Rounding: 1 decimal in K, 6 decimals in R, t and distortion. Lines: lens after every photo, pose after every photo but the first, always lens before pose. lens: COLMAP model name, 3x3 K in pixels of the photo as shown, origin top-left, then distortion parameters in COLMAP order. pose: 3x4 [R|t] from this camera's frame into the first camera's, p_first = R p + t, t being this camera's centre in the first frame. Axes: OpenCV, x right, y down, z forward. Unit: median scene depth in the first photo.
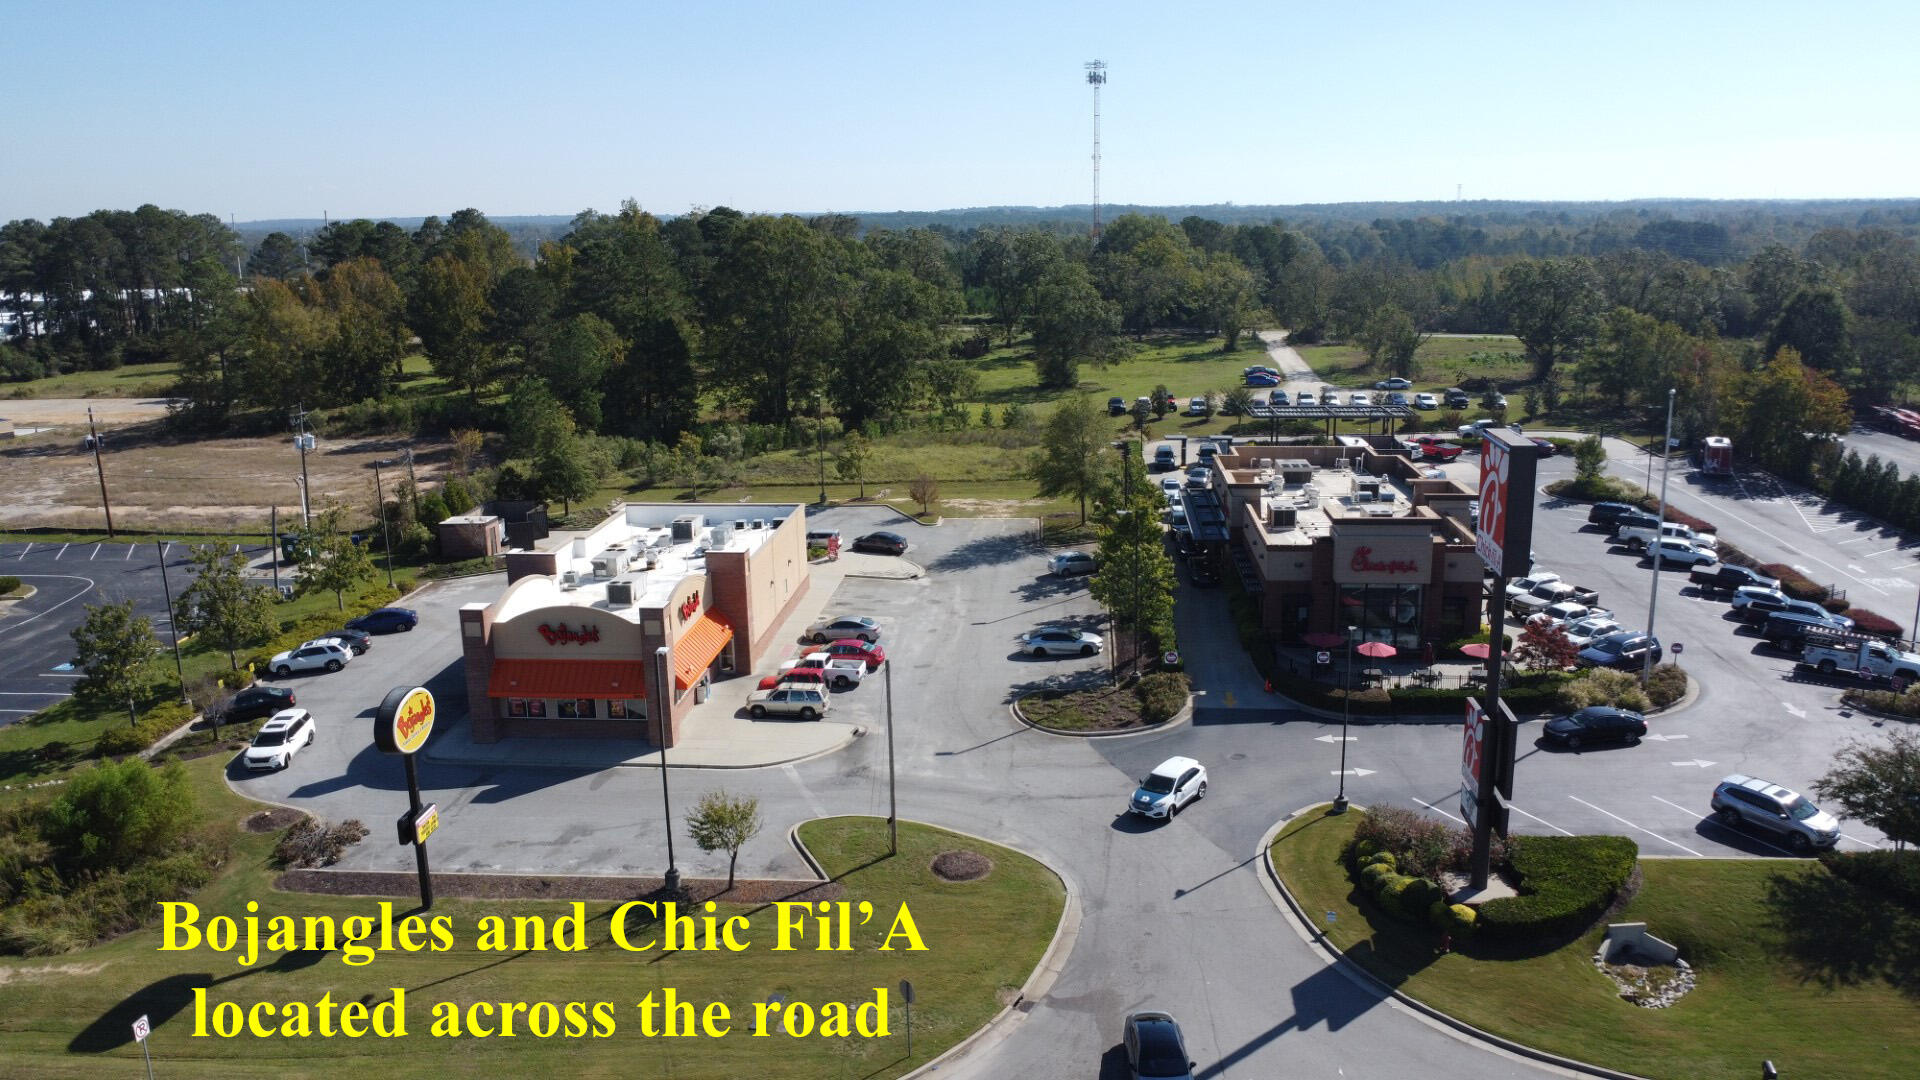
lens RADIAL K [[1384.2, 0, 962.9], [0, 1384.2, 546.4], [0, 0, 1]] dist [-0.028640, -0.006454]
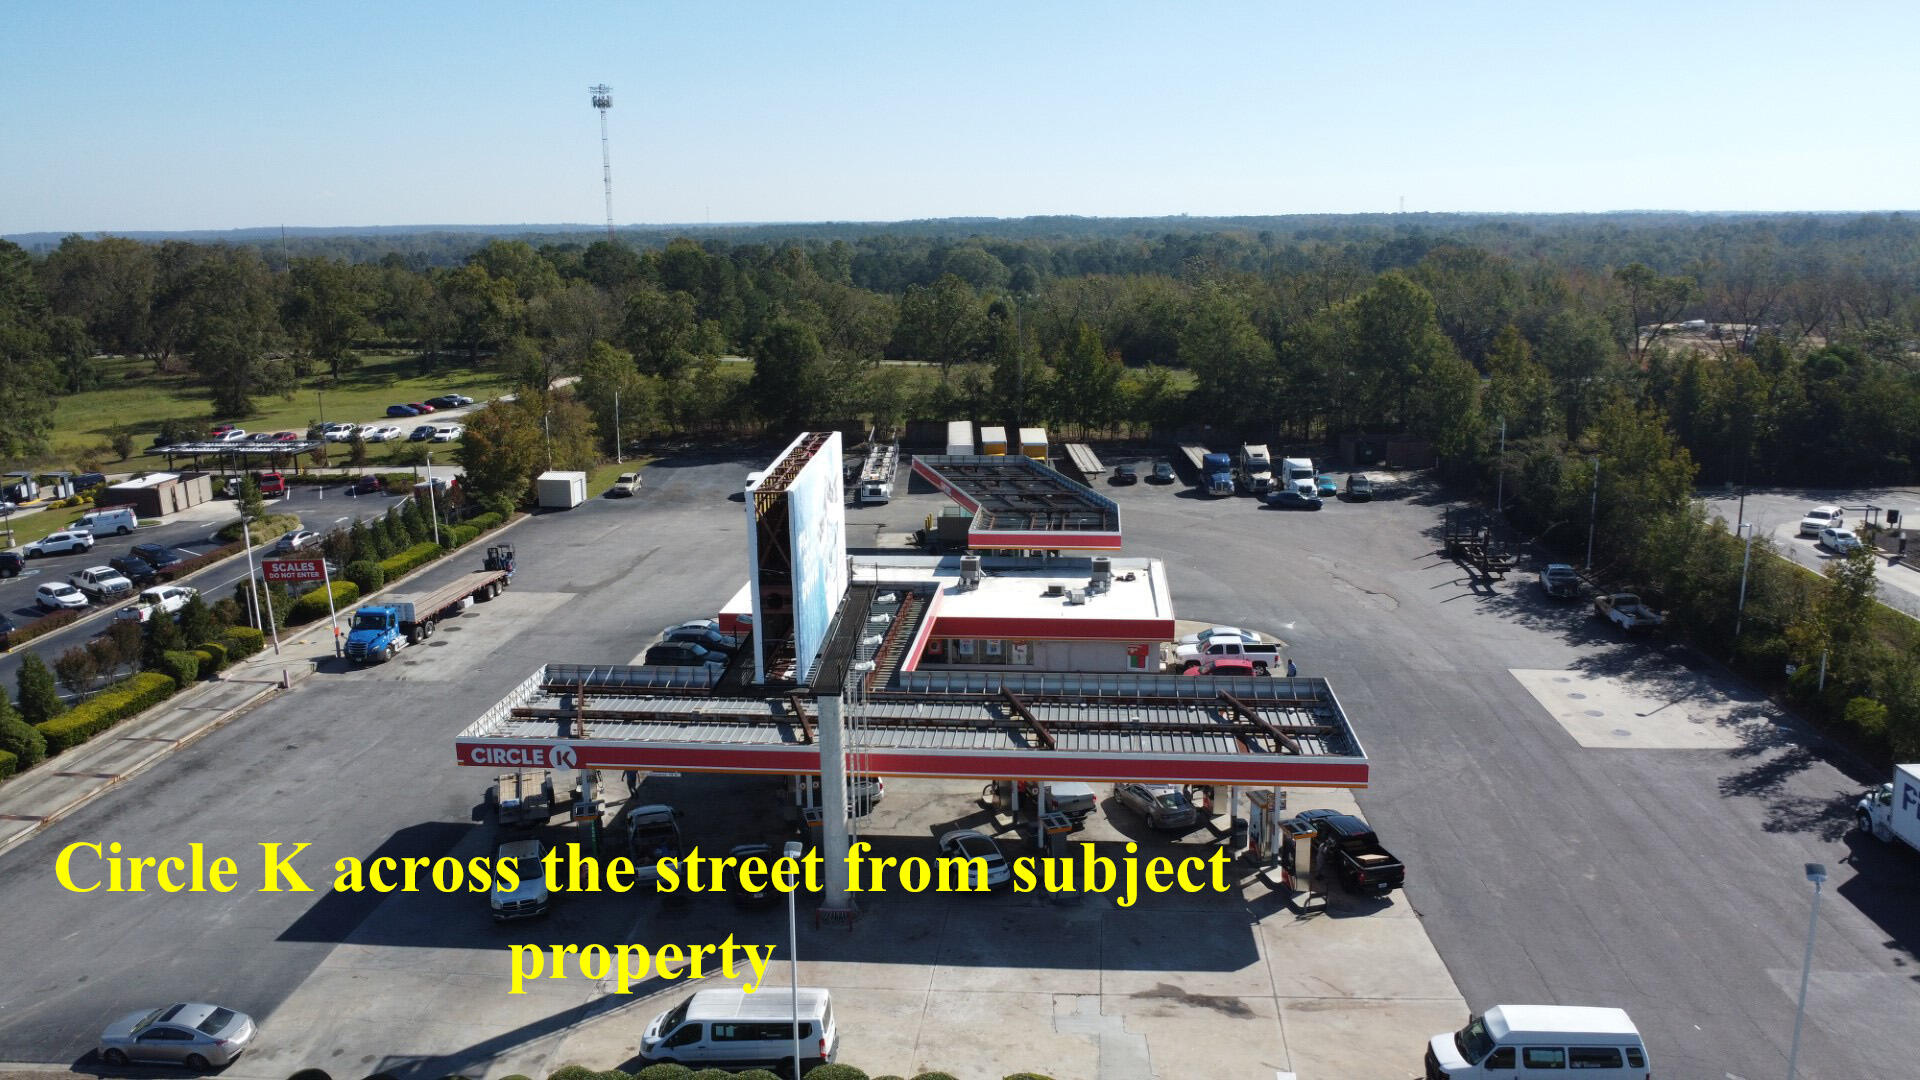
lens RADIAL K [[1384.2, 0, 959.0], [0, 1384.2, 542.2], [0, 0, 1]] dist [-0.028640, -0.006454]
pose [[0.999998, 0.002065, -0.000800, 0.859930], [-0.002073, 0.999950, -0.009833, -0.019716], [0.000779, 0.009834, 0.999951, -0.010619]]
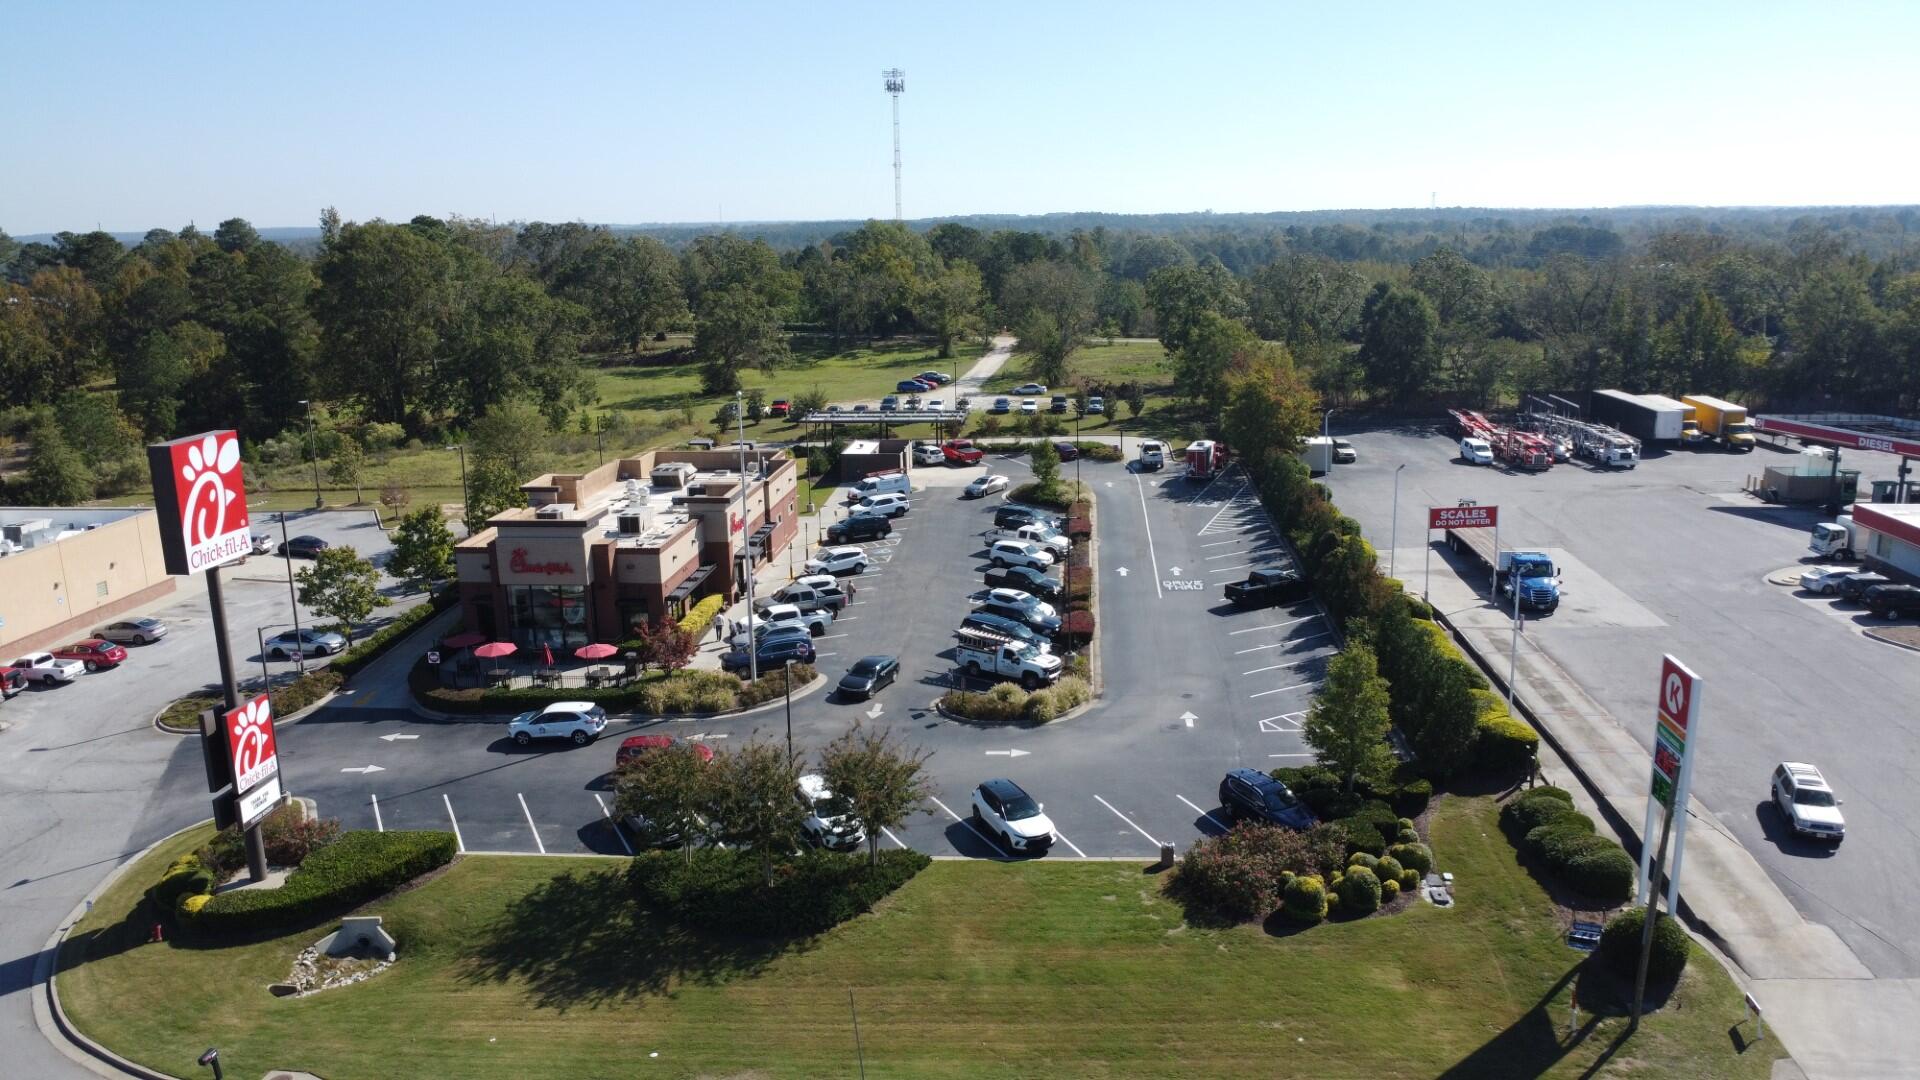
lens RADIAL K [[1384.2, 0, 959.4], [0, 1384.2, 543.3], [0, 0, 1]] dist [-0.028640, -0.006454]
pose [[0.999999, -0.000988, -0.000608, 0.344721], [0.000983, 0.999969, -0.007842, 0.002632], [0.000616, 0.007842, 0.999969, -0.006389]]
